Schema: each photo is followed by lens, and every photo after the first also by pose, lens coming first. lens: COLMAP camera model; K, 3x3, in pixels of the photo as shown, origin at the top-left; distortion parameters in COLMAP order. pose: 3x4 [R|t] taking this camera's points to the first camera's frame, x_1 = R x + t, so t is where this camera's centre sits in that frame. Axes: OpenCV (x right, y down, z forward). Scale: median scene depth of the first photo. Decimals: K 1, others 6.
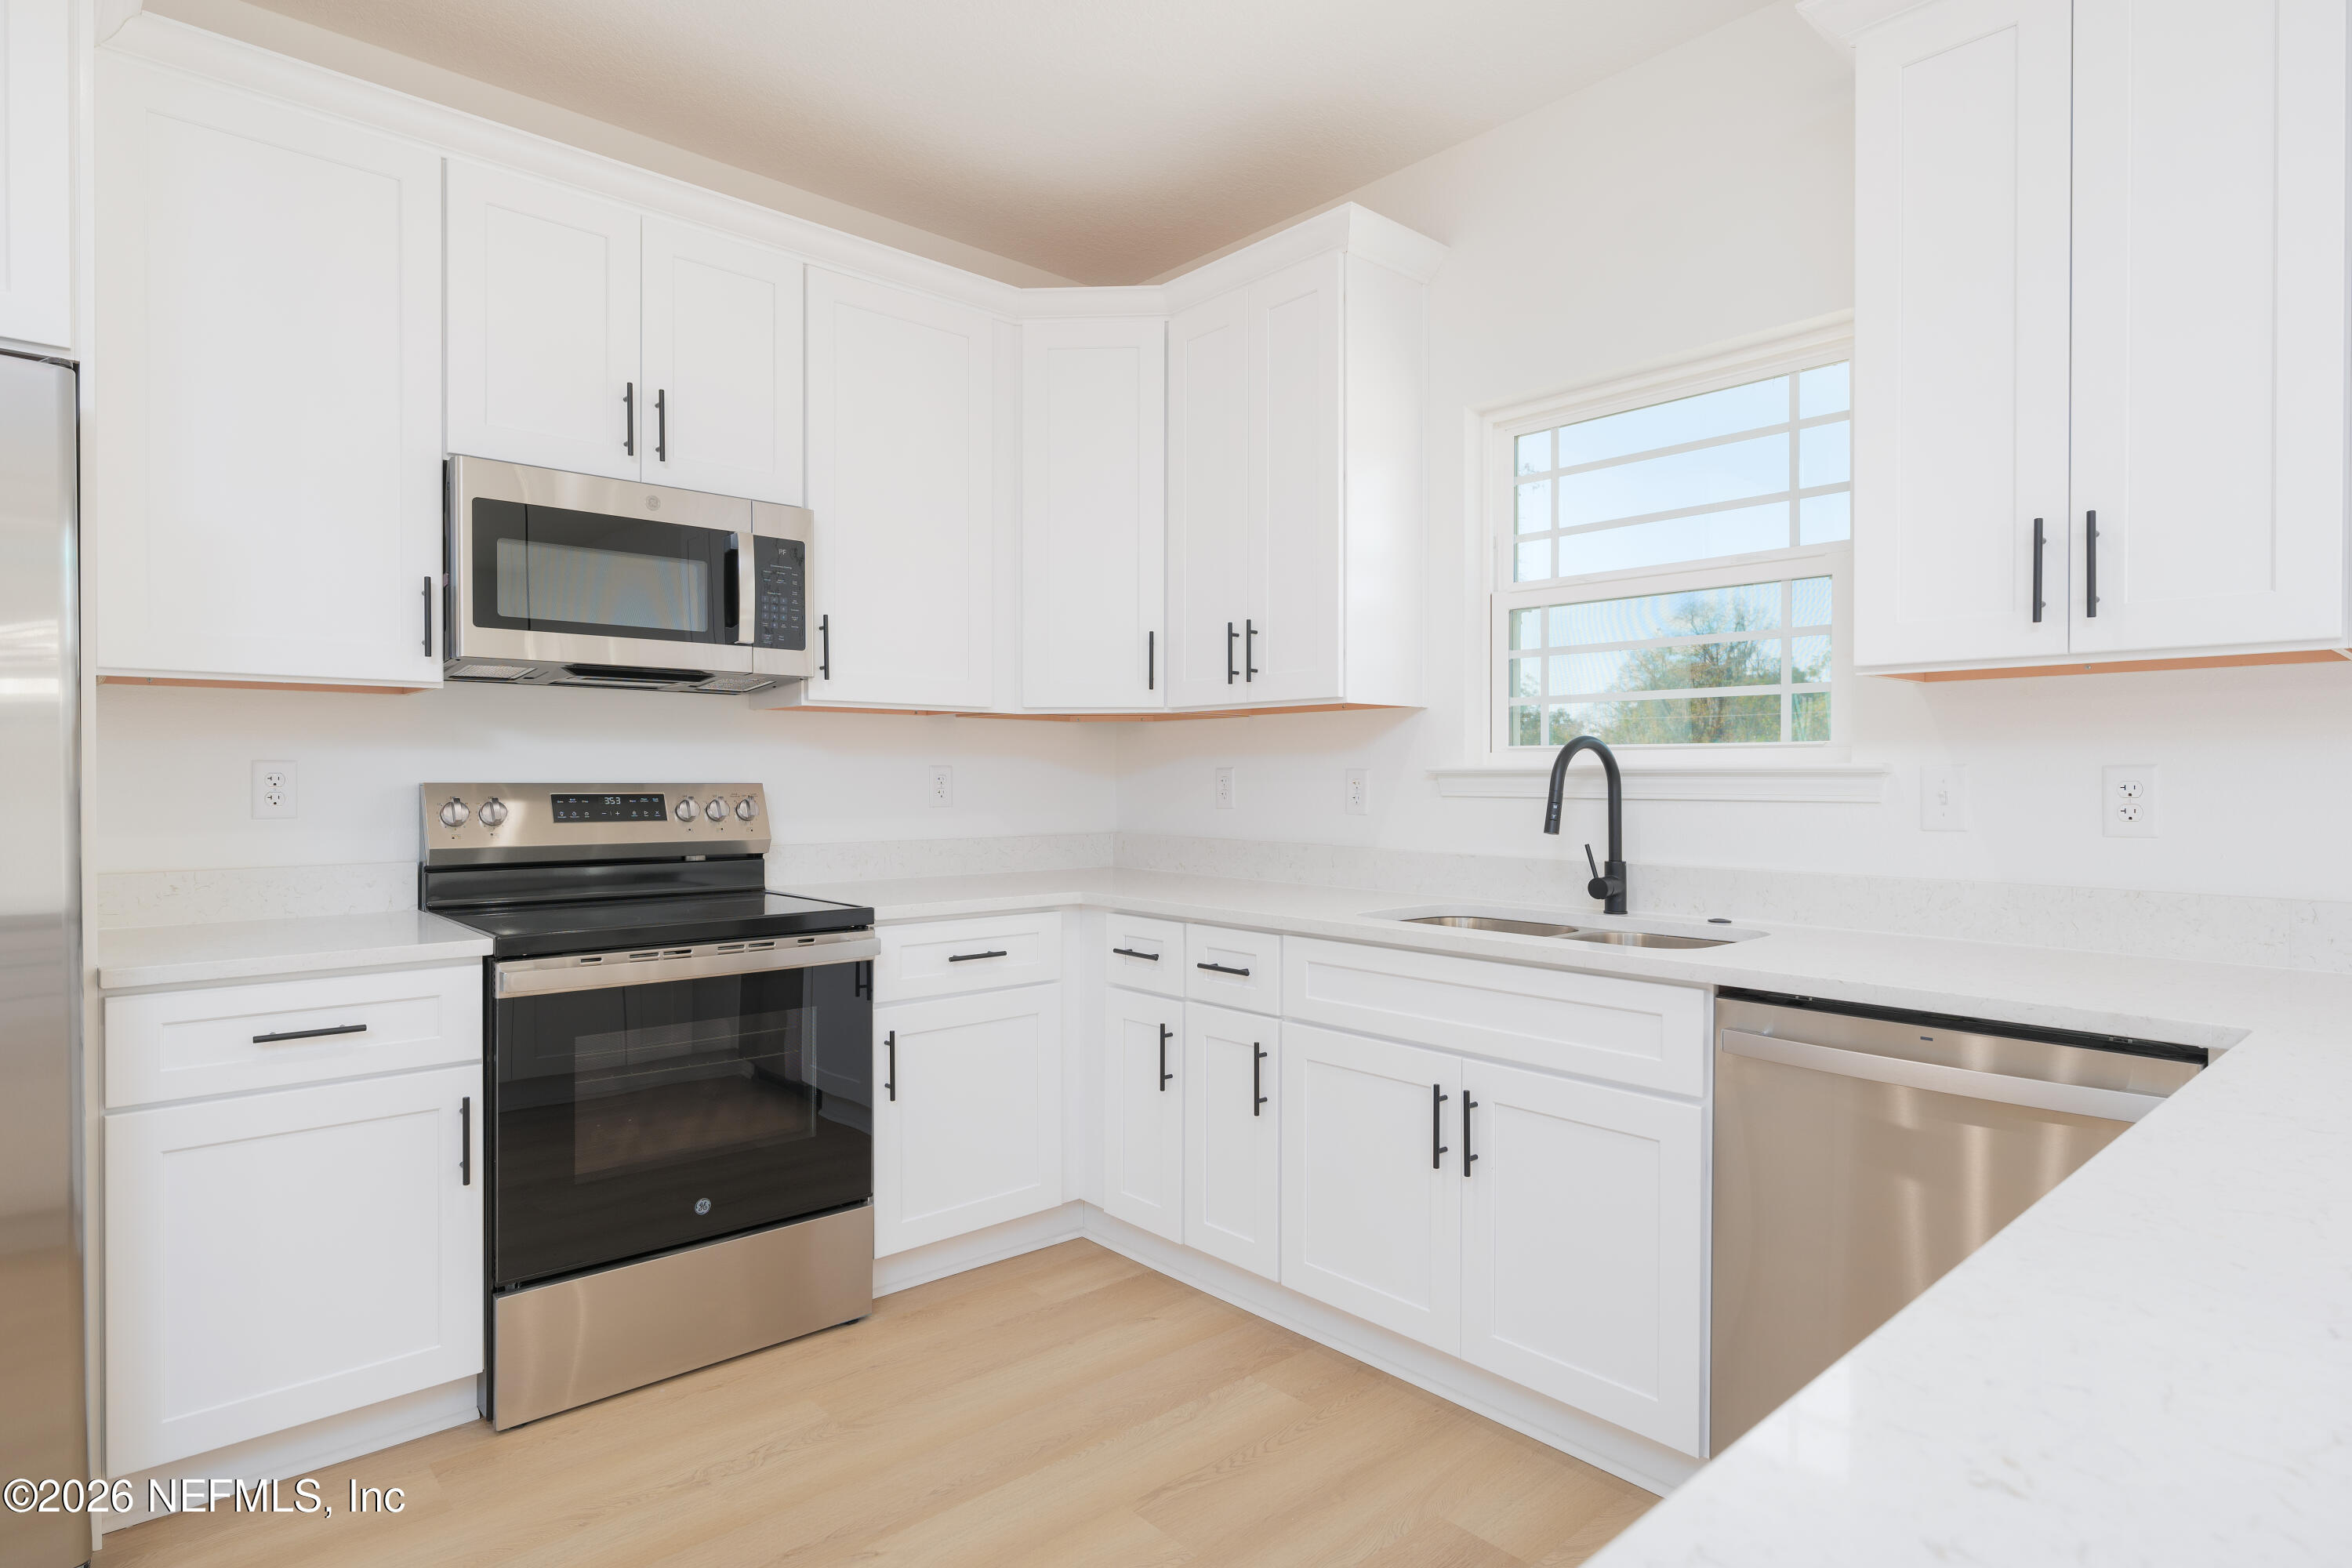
lens RADIAL K [[1240.5, 0, 1176.0], [0, 1240.5, 784.0], [0, 0, 1]] dist [0.002632, 0.000289]
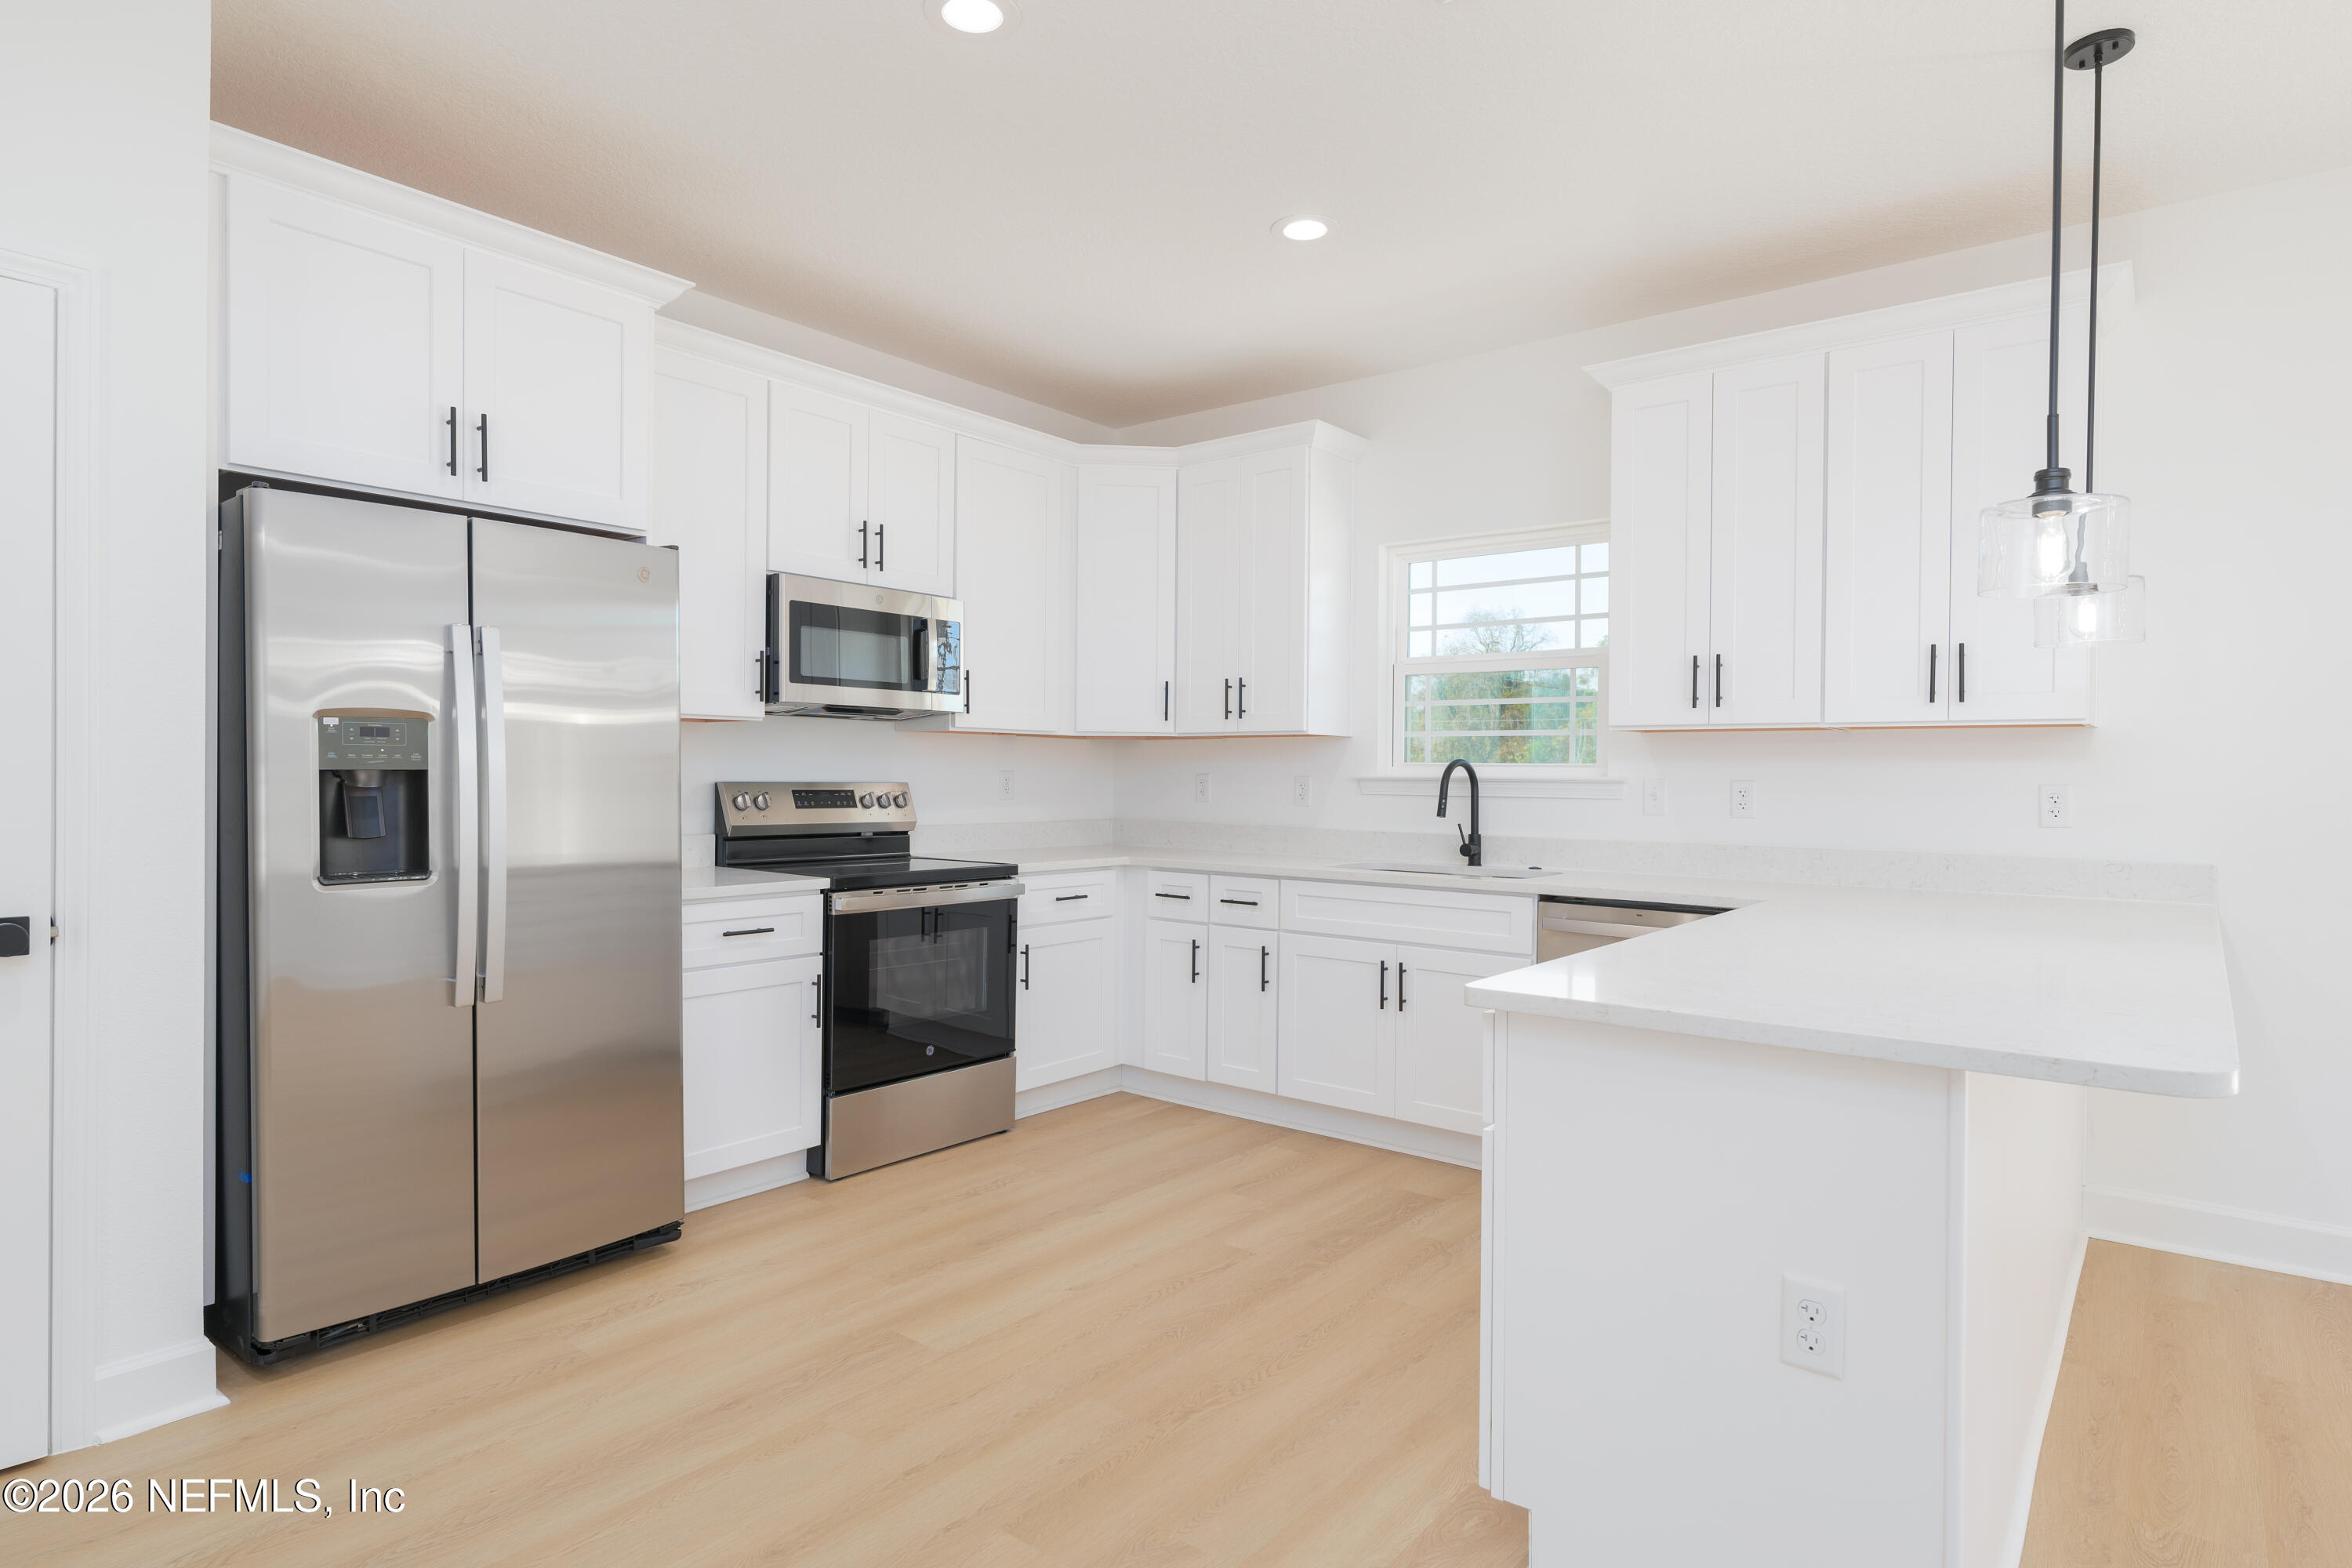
lens RADIAL K [[1240.5, 0, 1176.0], [0, 1240.5, 784.0], [0, 0, 1]] dist [0.002632, 0.000289]
pose [[0.987275, 0.006810, 0.158874, -0.294677], [-0.007073, 0.999974, 0.001091, -0.003306], [-0.158863, -0.002201, 0.987298, -0.555150]]
